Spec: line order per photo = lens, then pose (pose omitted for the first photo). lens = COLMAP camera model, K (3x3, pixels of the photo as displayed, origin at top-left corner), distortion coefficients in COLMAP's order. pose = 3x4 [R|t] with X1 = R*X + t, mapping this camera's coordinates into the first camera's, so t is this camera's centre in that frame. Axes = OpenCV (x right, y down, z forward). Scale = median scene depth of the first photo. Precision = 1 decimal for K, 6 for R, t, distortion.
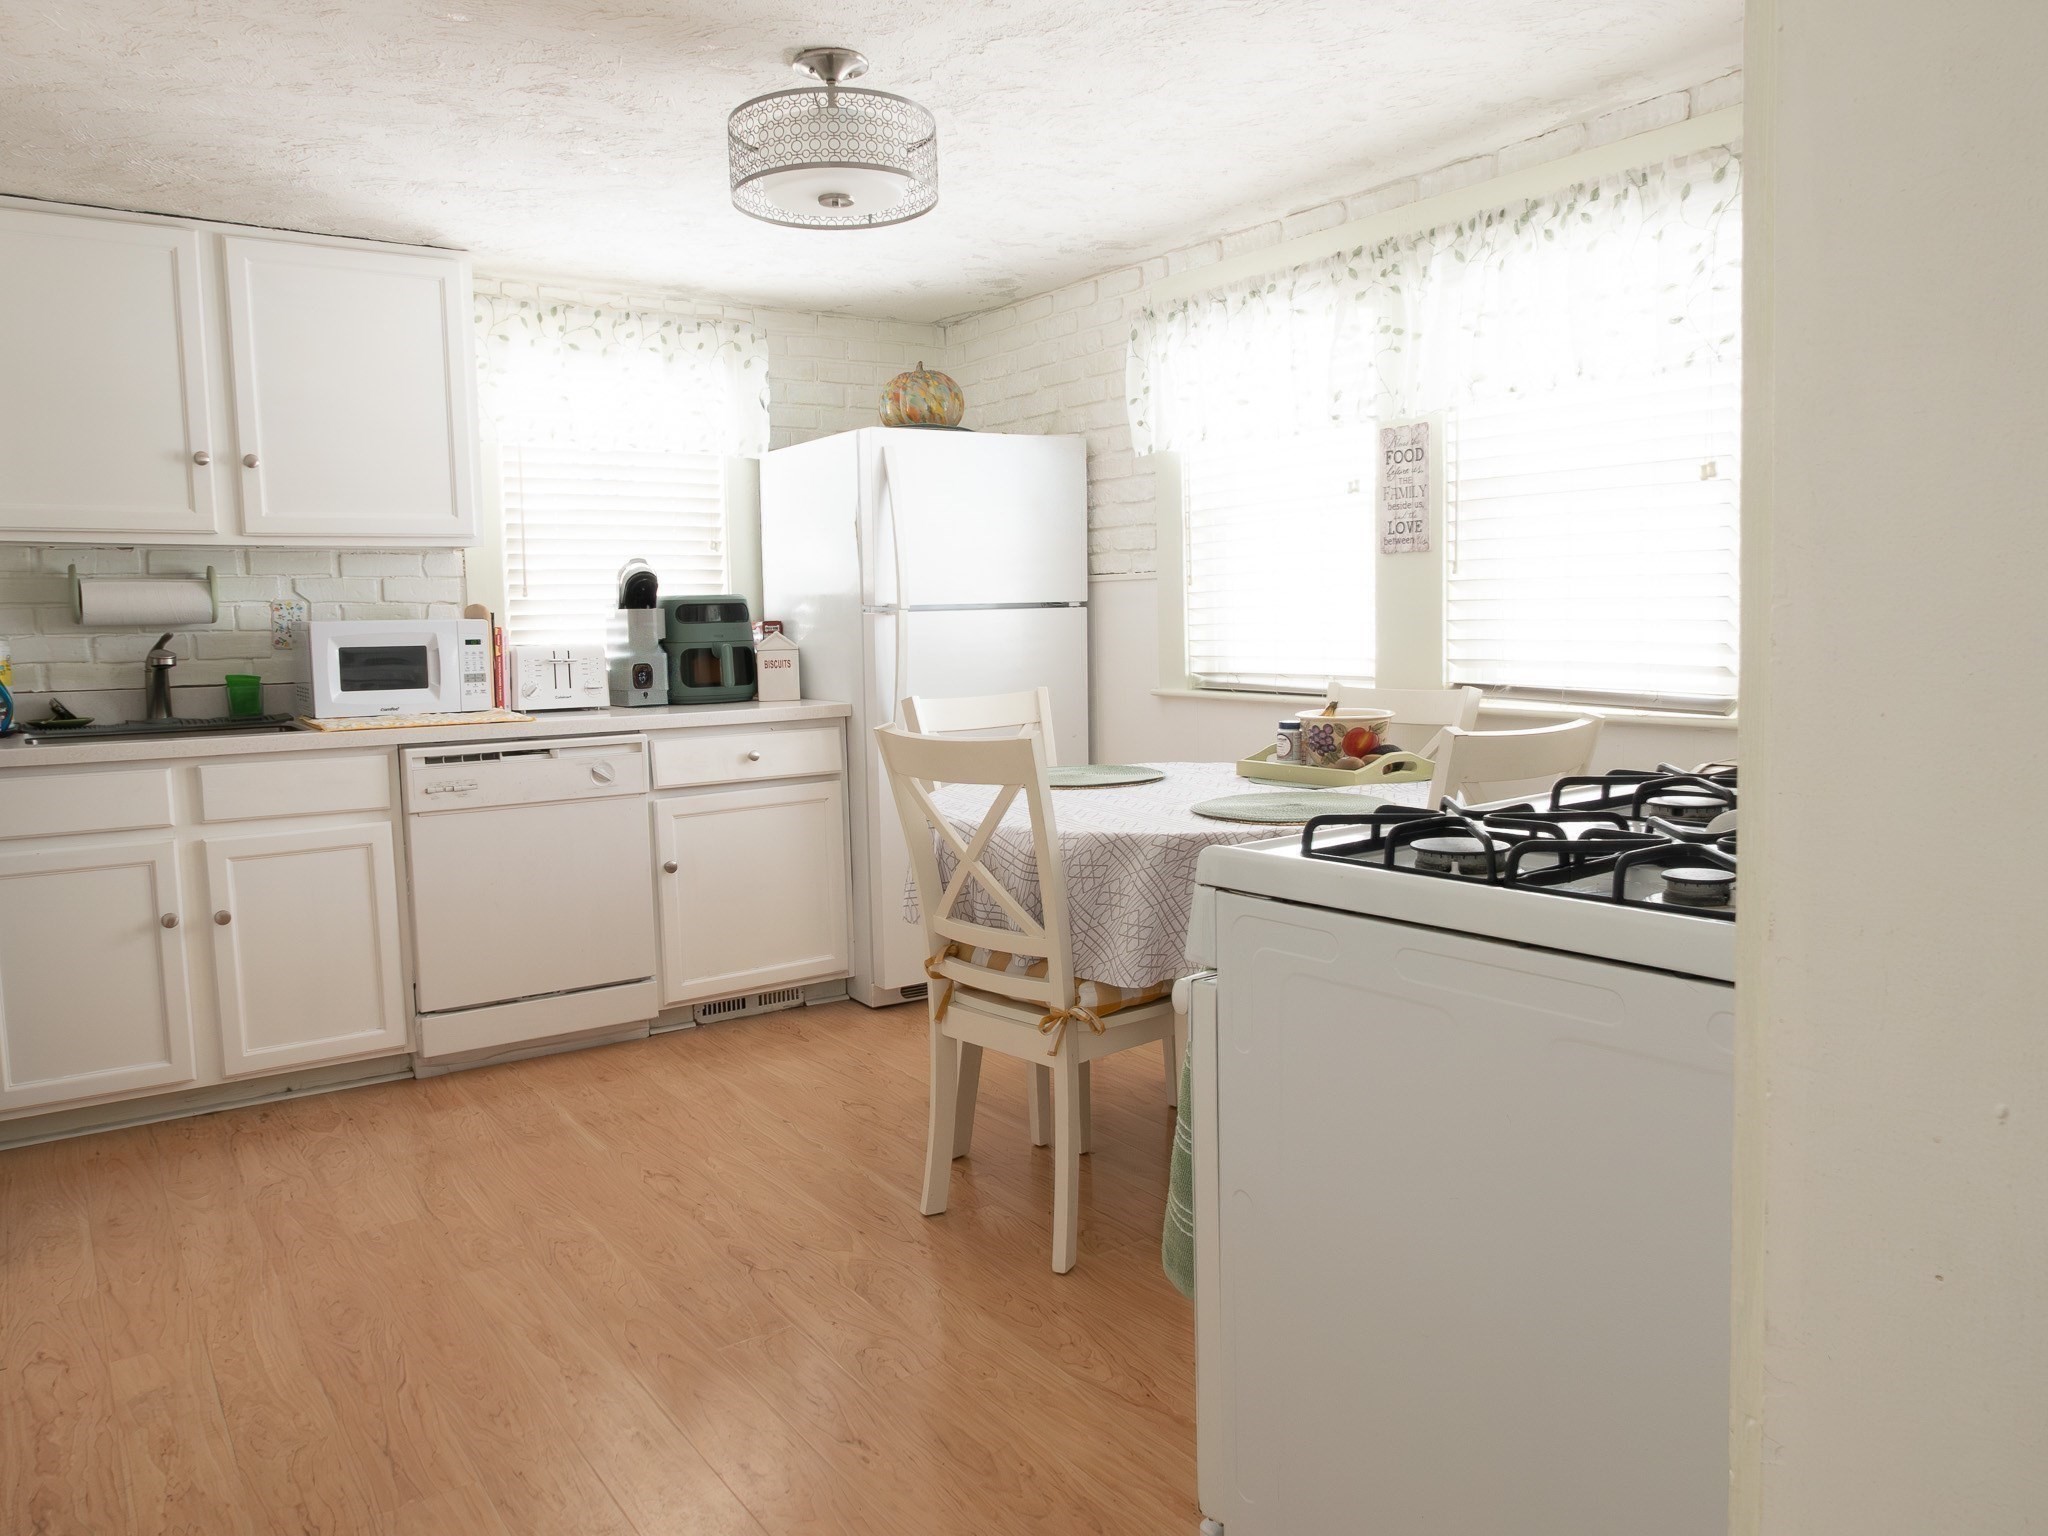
lens RADIAL K [[1465.1, 0, 1014.4], [0, 1465.1, 761.3], [0, 0, 1]] dist [-0.020887, 0.004969]
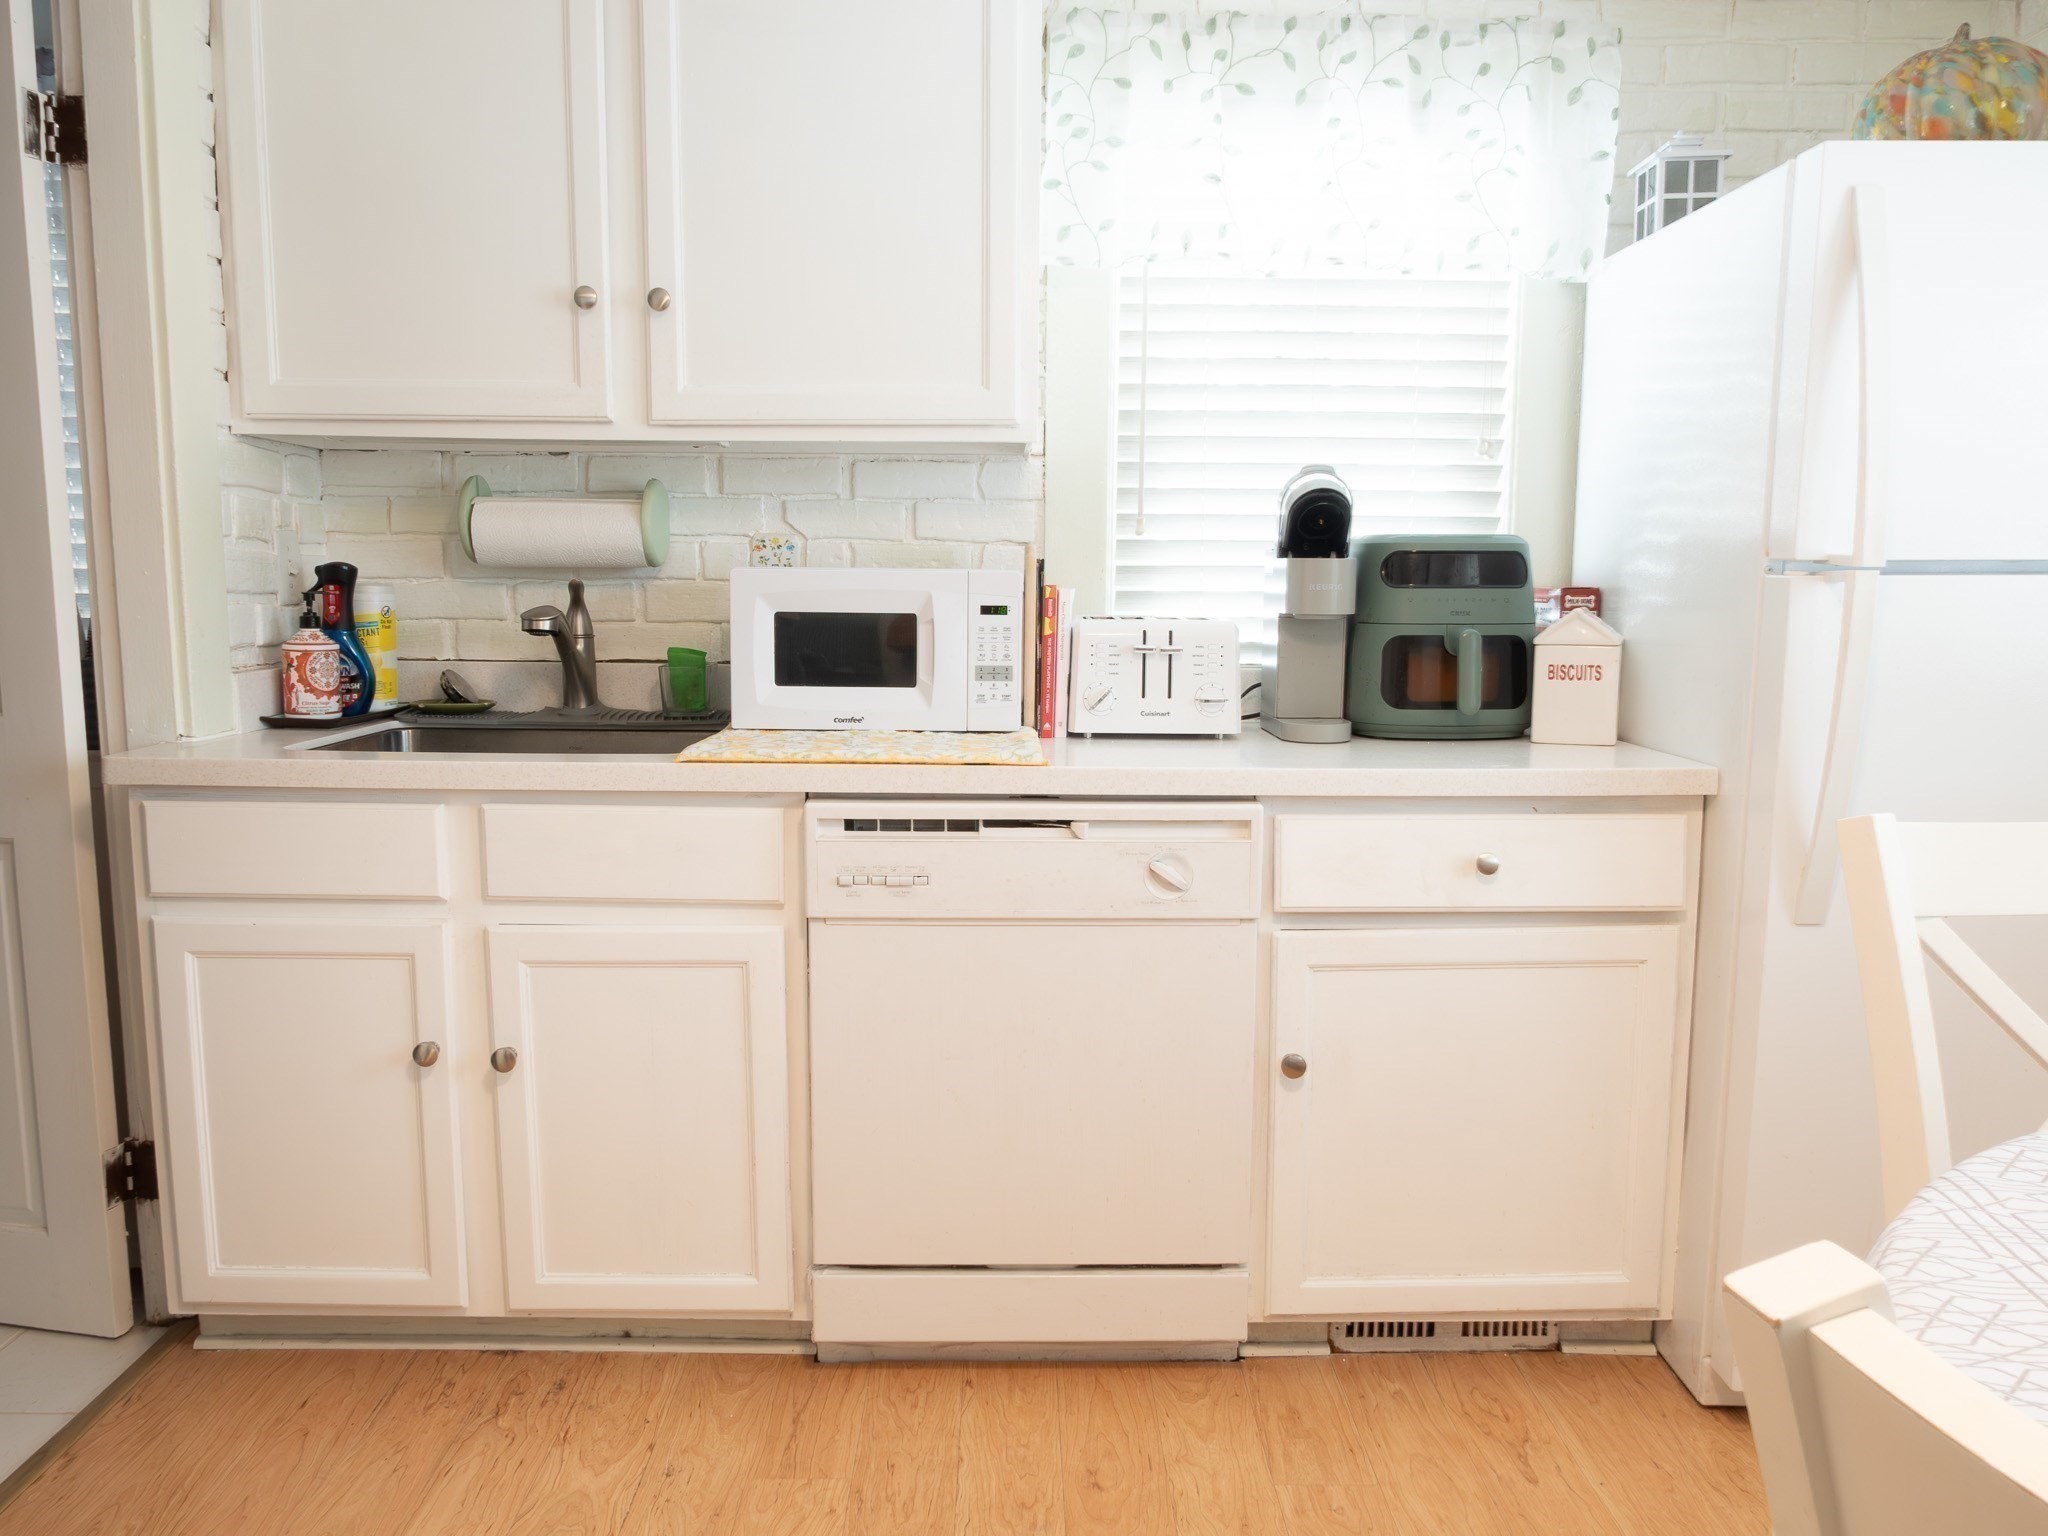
lens RADIAL K [[1465.1, 0, 1014.4], [0, 1465.1, 761.3], [0, 0, 1]] dist [-0.020887, 0.004969]
pose [[0.826203, 0.093495, -0.555560, -0.039163], [-0.077194, 0.995620, 0.052752, -0.049474], [0.558059, -0.000698, 0.829801, 0.489194]]
